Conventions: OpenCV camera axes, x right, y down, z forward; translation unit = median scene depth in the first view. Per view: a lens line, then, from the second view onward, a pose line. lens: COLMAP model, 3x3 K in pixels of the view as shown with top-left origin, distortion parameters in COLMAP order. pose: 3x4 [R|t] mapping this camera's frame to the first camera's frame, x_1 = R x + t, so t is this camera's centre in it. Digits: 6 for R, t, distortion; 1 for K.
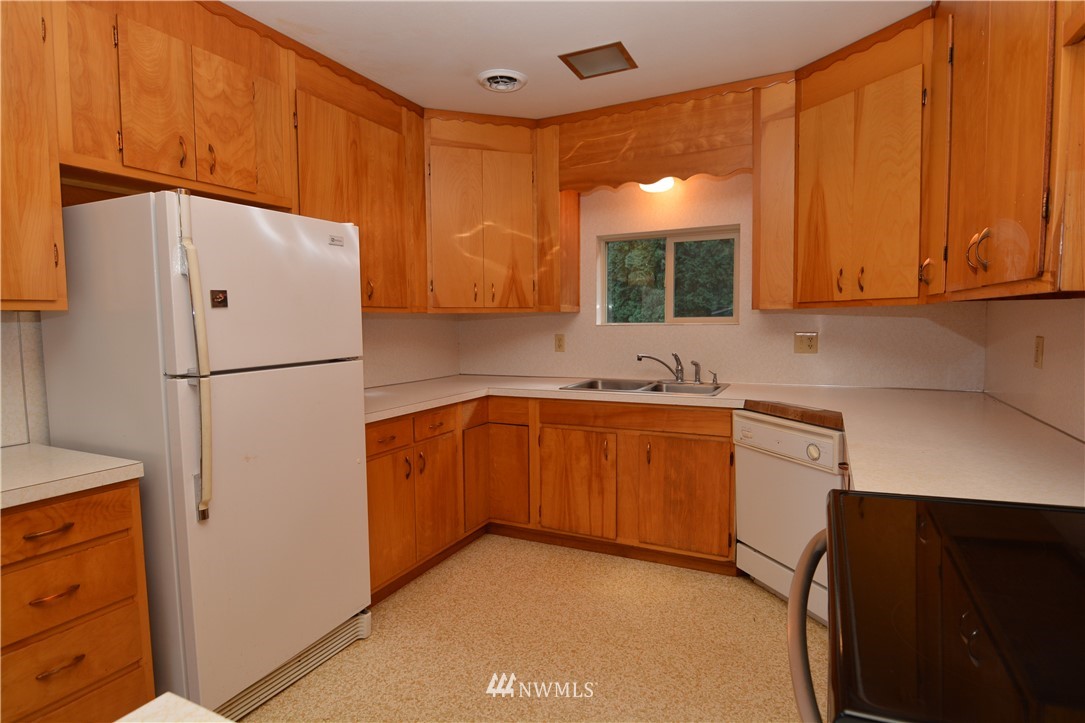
lens RADIAL K [[580.0, 0, 541.8], [0, 580.0, 366.9], [0, 0, 1]] dist [0.000230, -0.015045]
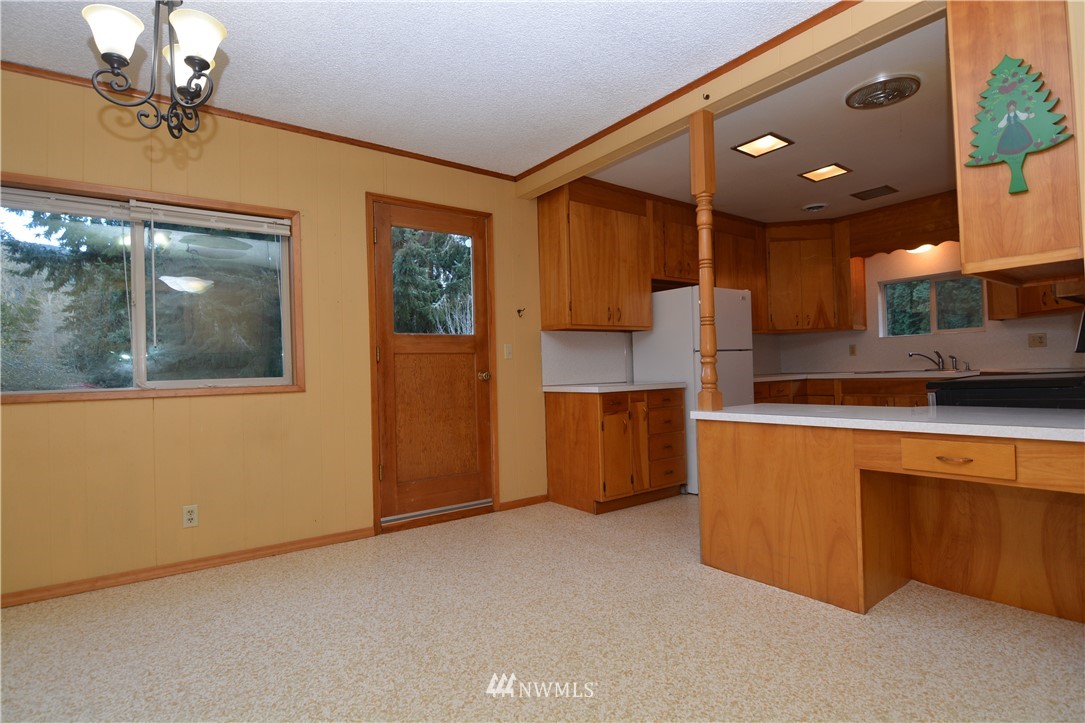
lens RADIAL K [[543.0, 0, 541.2], [0, 543.0, 364.9], [0, 0, 1]] dist [-0.000938, -0.014456]
pose [[0.888280, -0.021907, -0.458781, -0.057964], [-0.014568, 0.997016, -0.075814, 0.151408], [0.459072, 0.074027, 0.885309, -0.858585]]
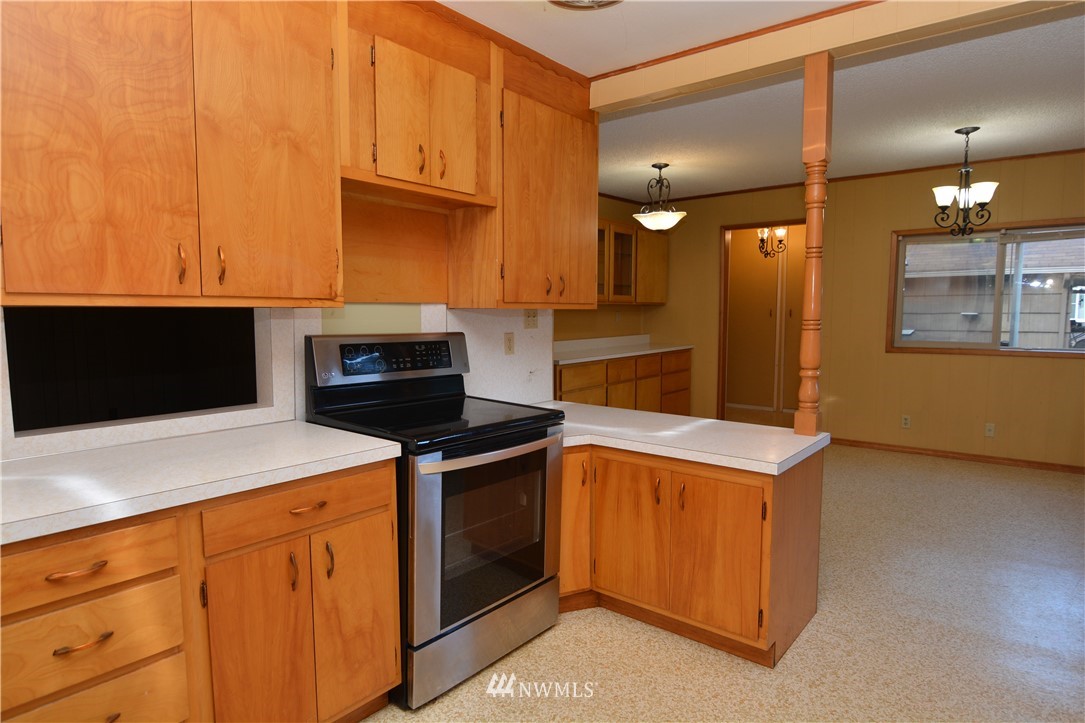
lens RADIAL K [[620.6, 0, 542.5], [0, 620.6, 361.5], [0, 0, 1]] dist [0.004969, -0.017859]
pose [[-0.973074, -0.007210, 0.230379, -0.067608], [0.030305, 0.986832, 0.158886, -0.087240], [-0.228491, 0.161590, -0.960042, 0.946682]]
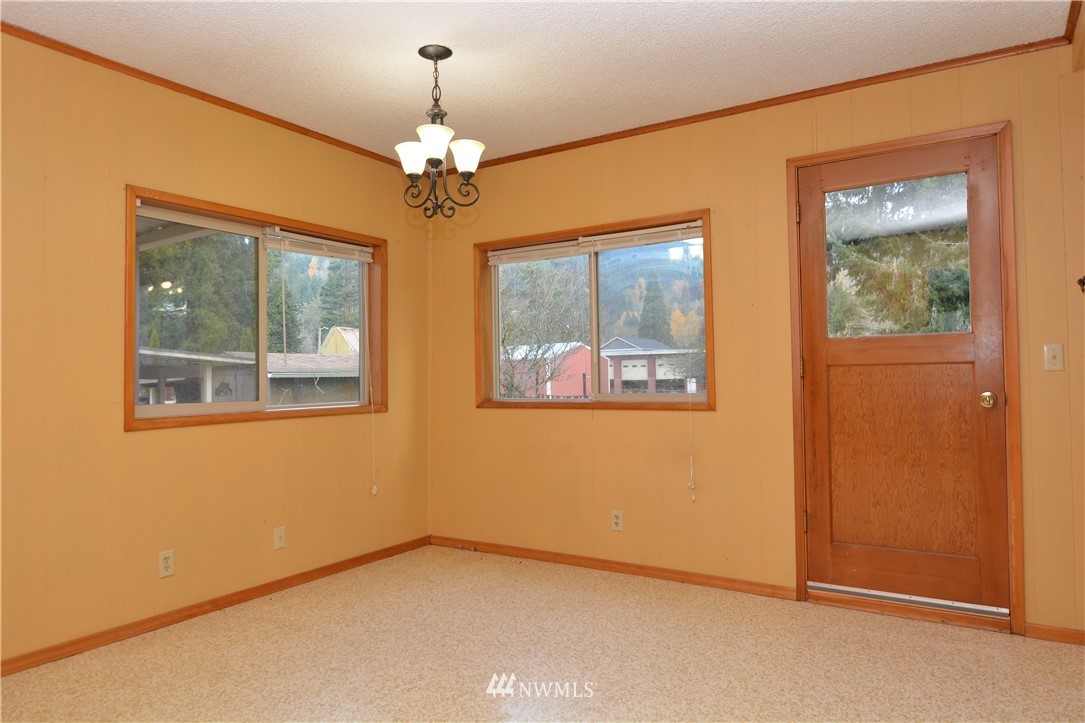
lens RADIAL K [[710.6, 0, 539.7], [0, 710.6, 362.4], [0, 0, 1]] dist [-0.005004, -0.001057]
pose [[-0.116508, -0.012569, -0.993110, 0.289607], [-0.060795, 0.998135, -0.005500, 0.075109], [0.991327, 0.059735, -0.117054, -0.315078]]
